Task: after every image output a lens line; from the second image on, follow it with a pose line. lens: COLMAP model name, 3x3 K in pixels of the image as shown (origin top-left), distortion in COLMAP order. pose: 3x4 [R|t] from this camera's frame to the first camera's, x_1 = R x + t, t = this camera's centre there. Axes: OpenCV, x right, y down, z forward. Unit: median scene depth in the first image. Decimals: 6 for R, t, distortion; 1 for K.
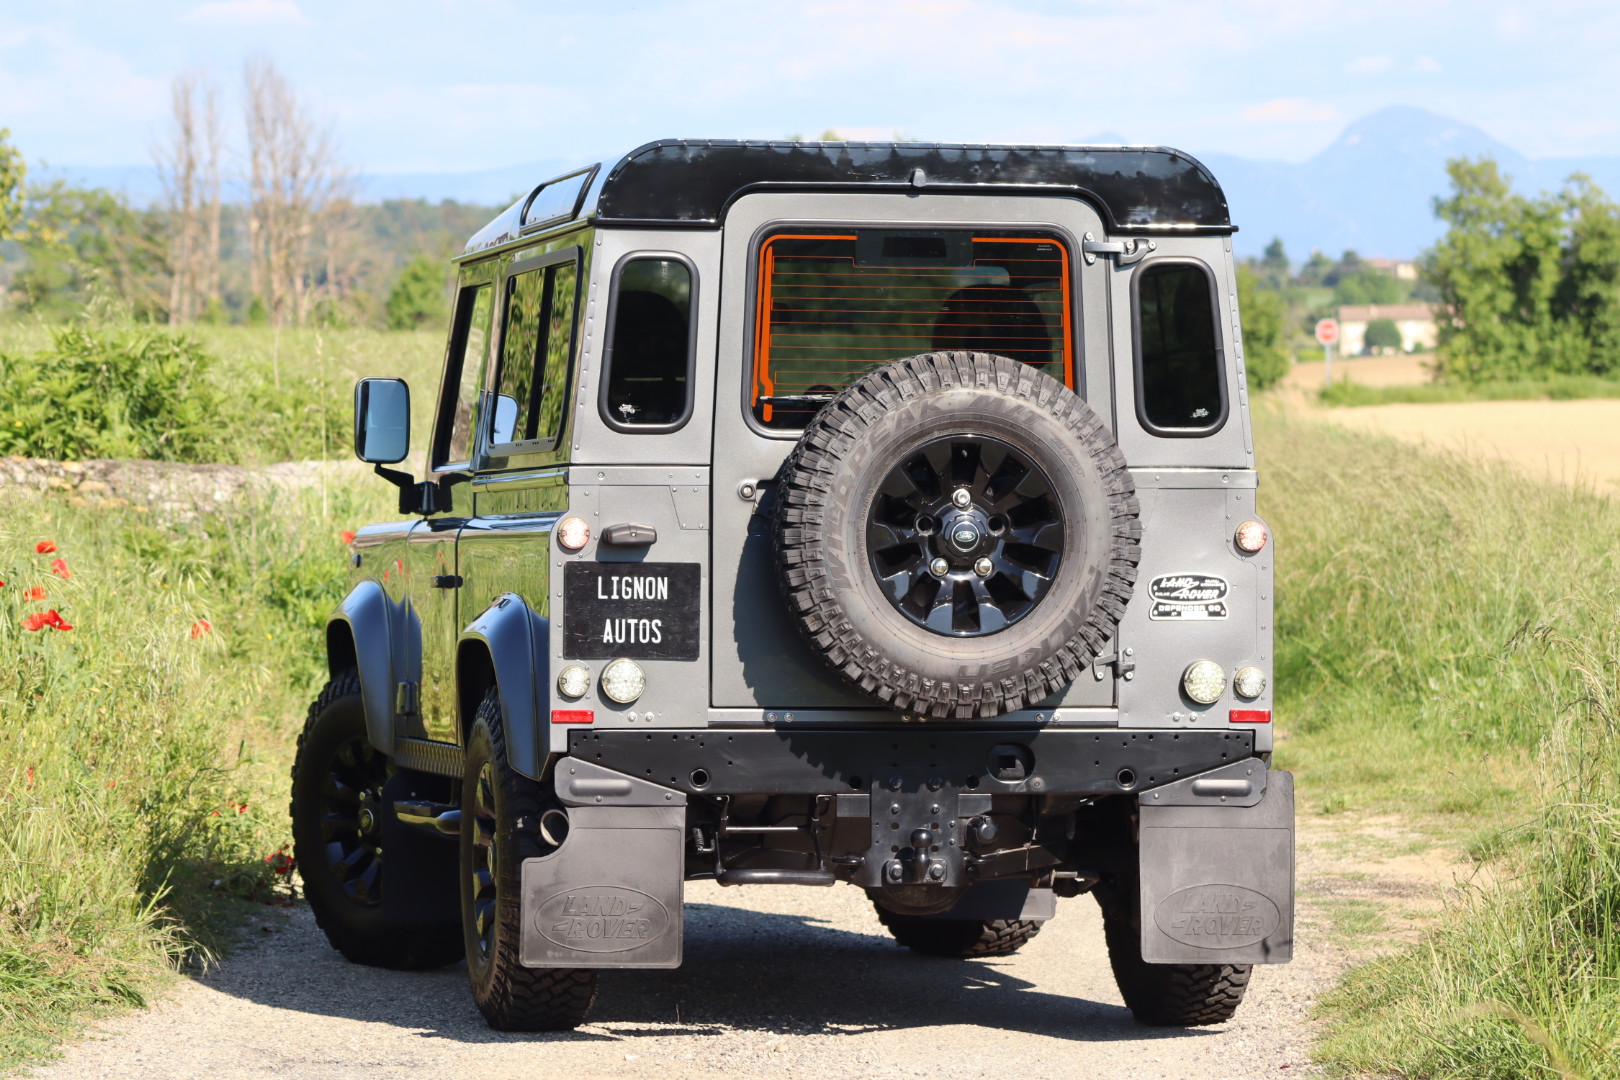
lens RADIAL K [[8108.3, 0, 806.2], [0, 8108.3, 543.3], [0, 0, 1]] dist [0.418029, 0.000000]
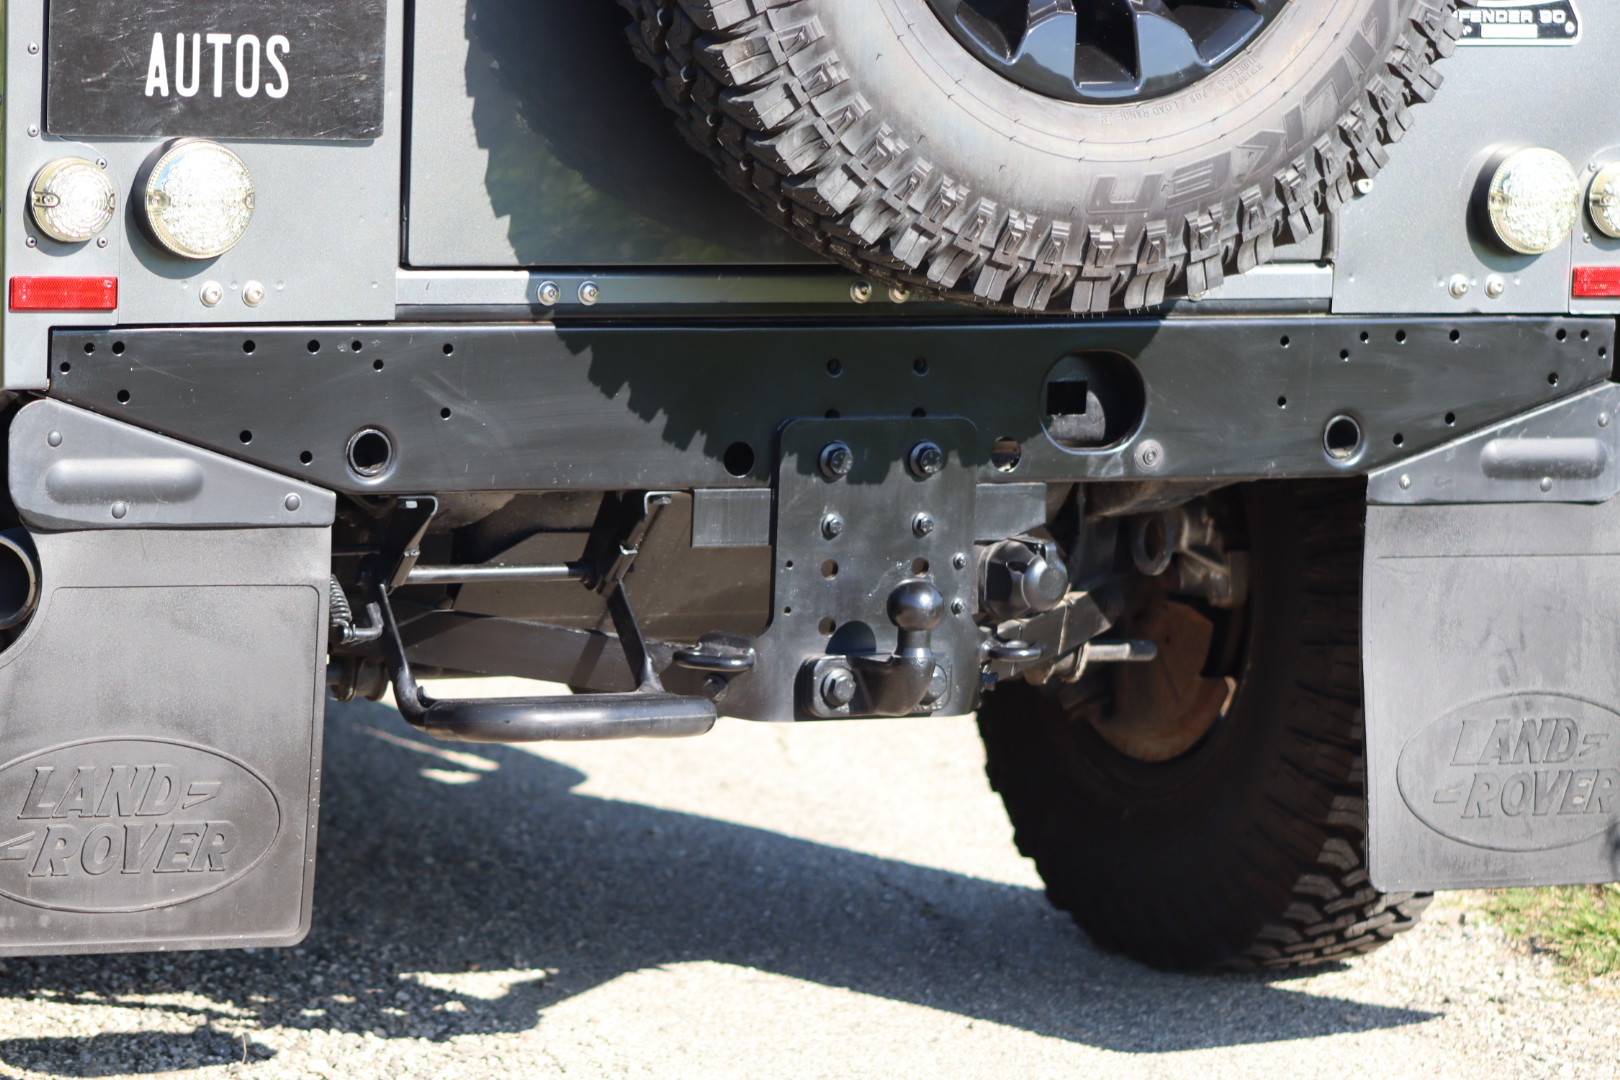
lens RADIAL K [[8108.3, 0, 822.1], [0, 8108.3, 544.5], [0, 0, 1]] dist [0.418029, 0.000000]
pose [[0.950961, -0.003803, 0.309288, -0.111158], [-0.030964, 0.993731, 0.107421, -0.008440], [-0.307758, -0.111730, 0.944882, 0.633119]]
